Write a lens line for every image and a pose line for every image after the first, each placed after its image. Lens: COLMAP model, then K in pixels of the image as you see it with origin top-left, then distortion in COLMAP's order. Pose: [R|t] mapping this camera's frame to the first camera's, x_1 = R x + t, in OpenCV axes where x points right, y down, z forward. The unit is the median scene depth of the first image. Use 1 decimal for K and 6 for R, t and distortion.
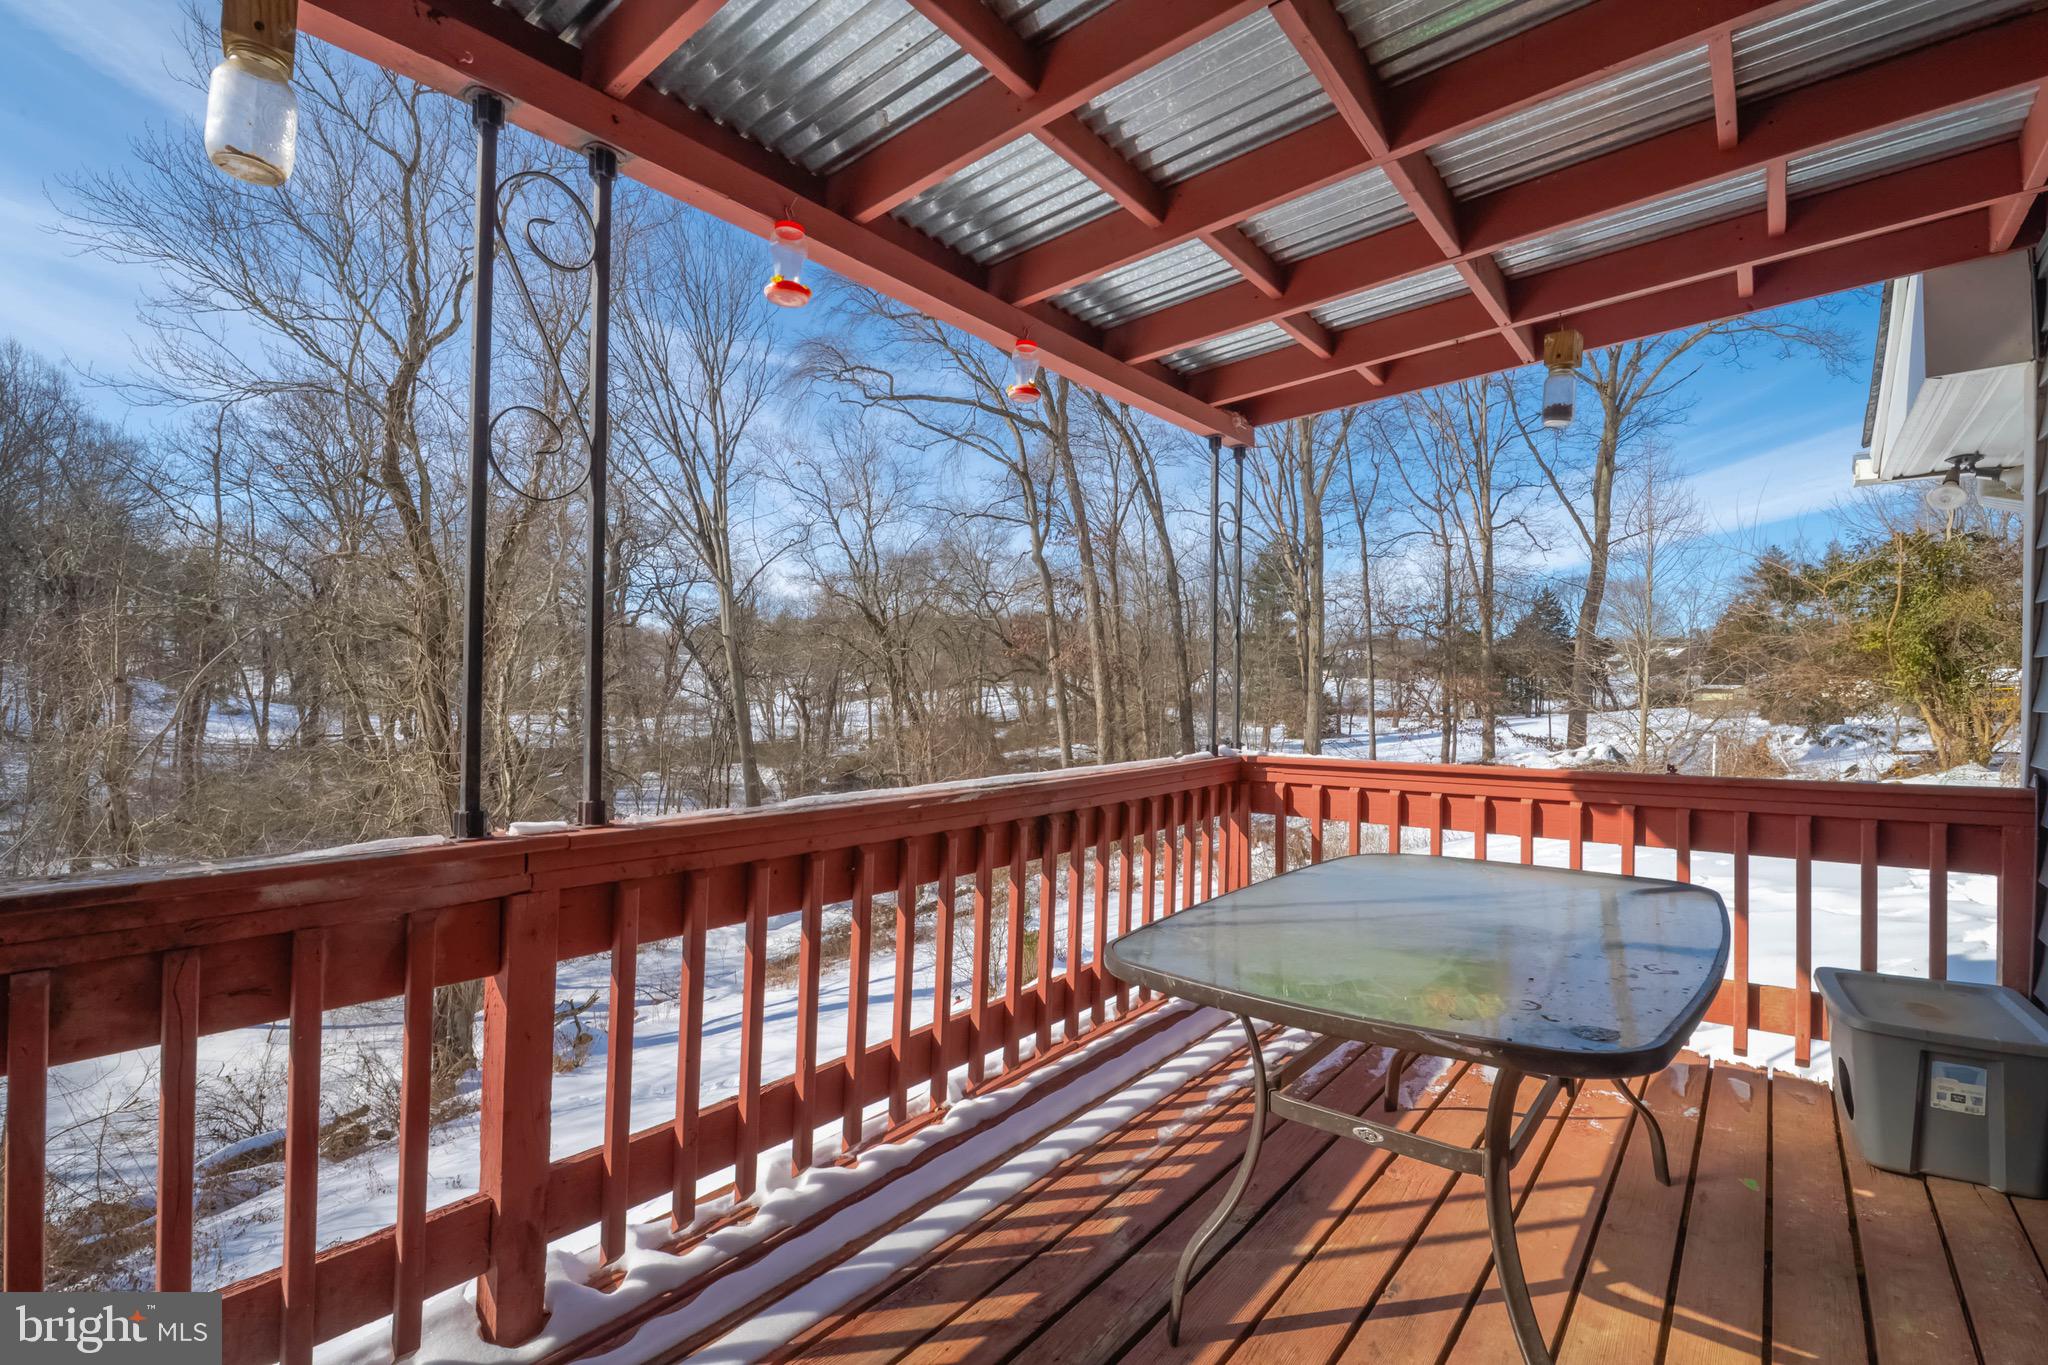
lens RADIAL K [[980.3, 0, 1024.0], [0, 980.3, 682.5], [0, 0, 1]] dist [-0.000985, -0.000223]
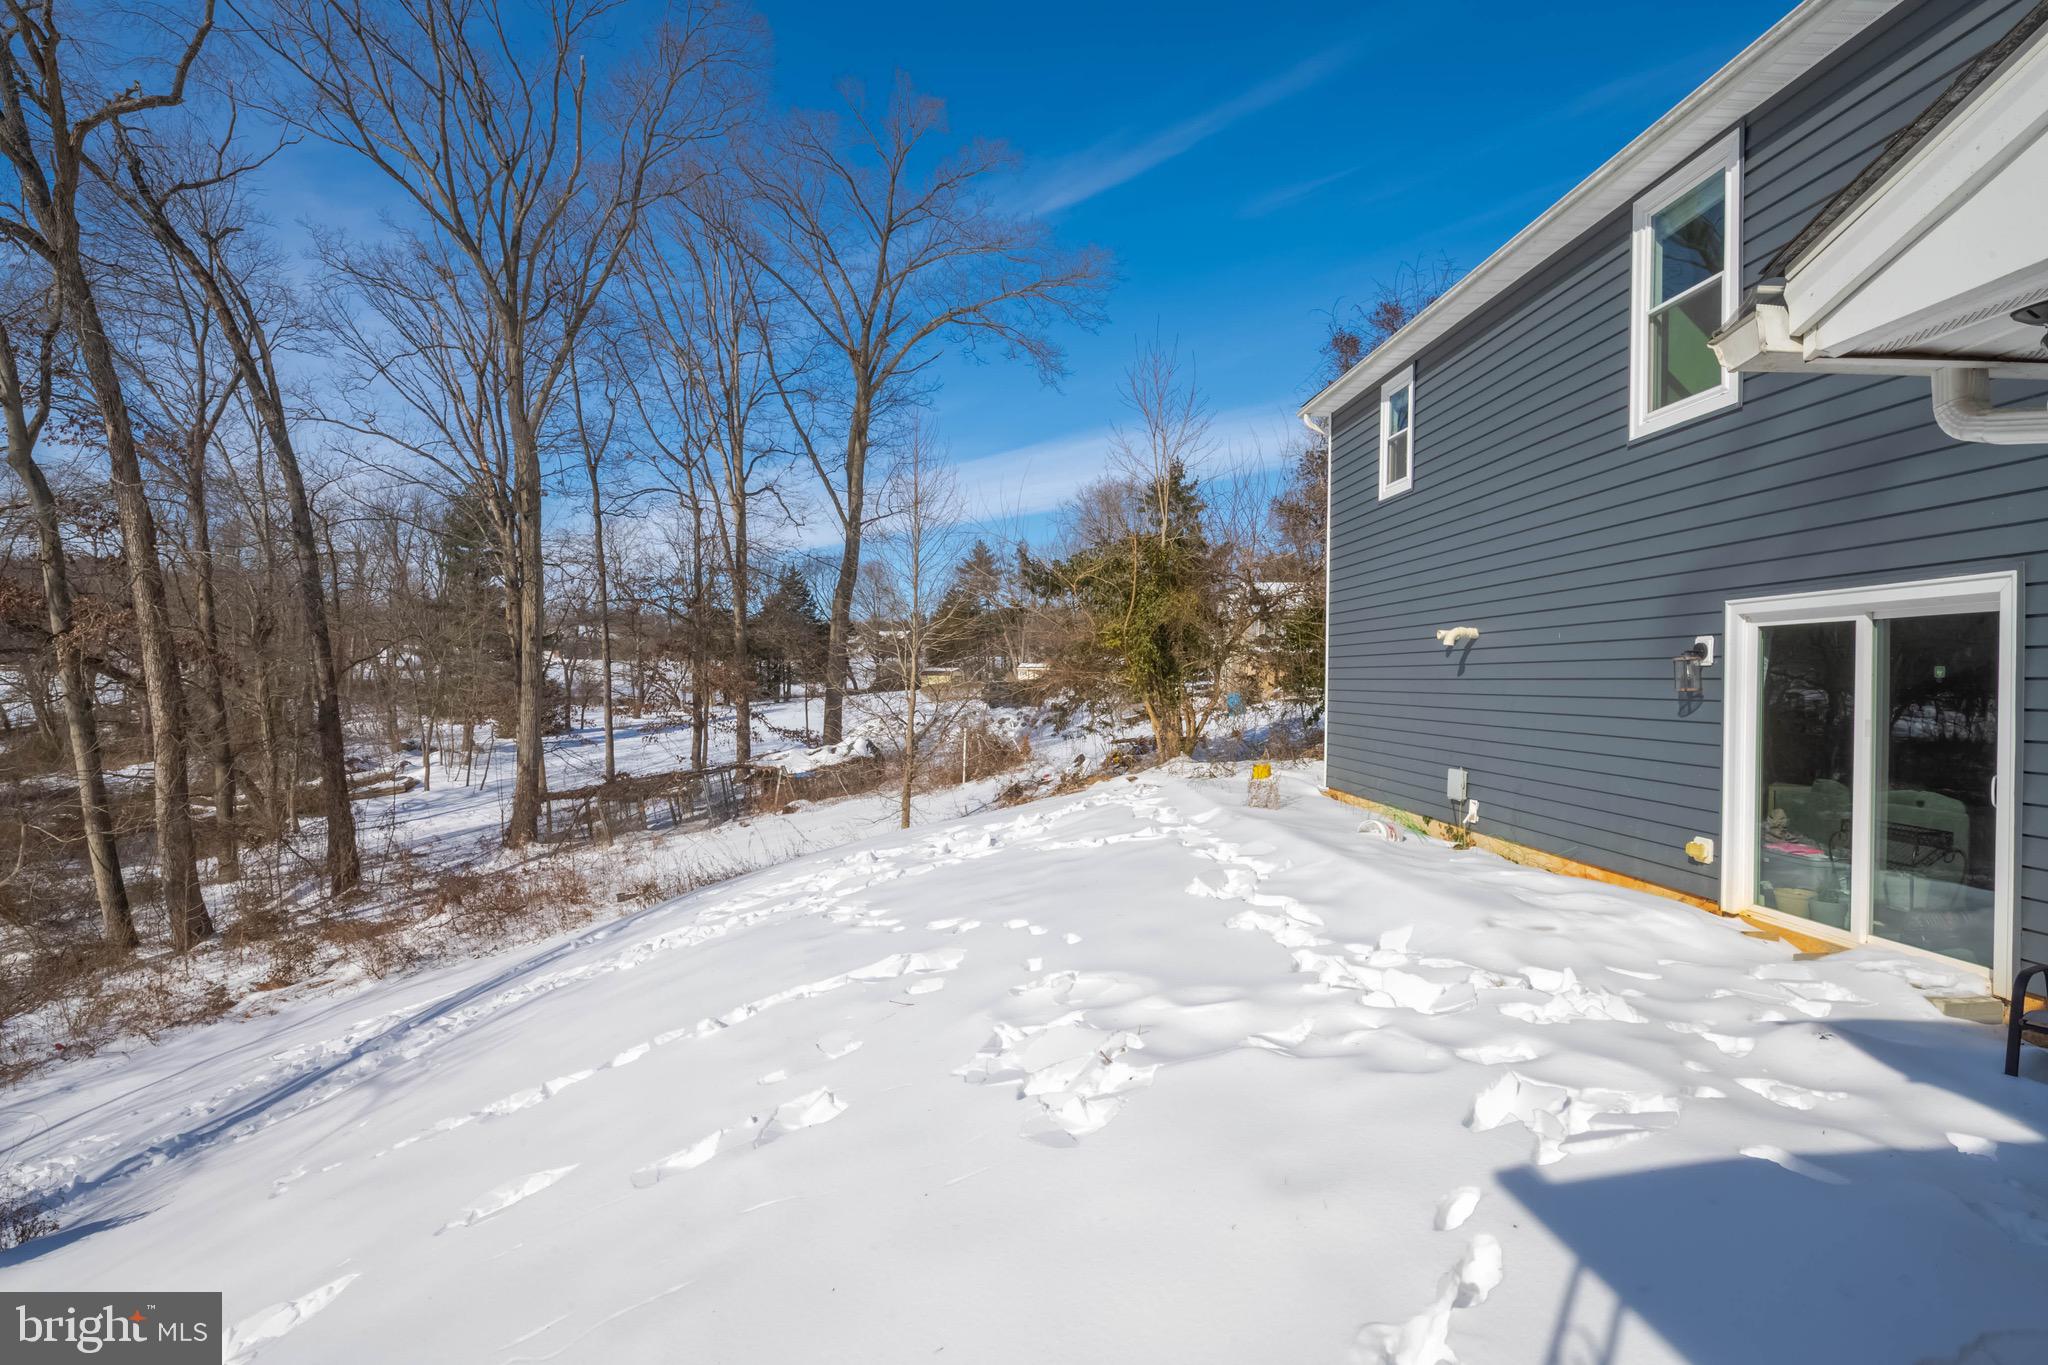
lens RADIAL K [[1045.7, 0, 1024.0], [0, 1045.7, 682.5], [0, 0, 1]] dist [0.018670, -0.012413]
pose [[0.753126, -0.012906, 0.657750, 0.046197], [-0.002323, 0.999749, 0.022277, -0.010079], [-0.657872, -0.018305, 0.752907, 0.126577]]
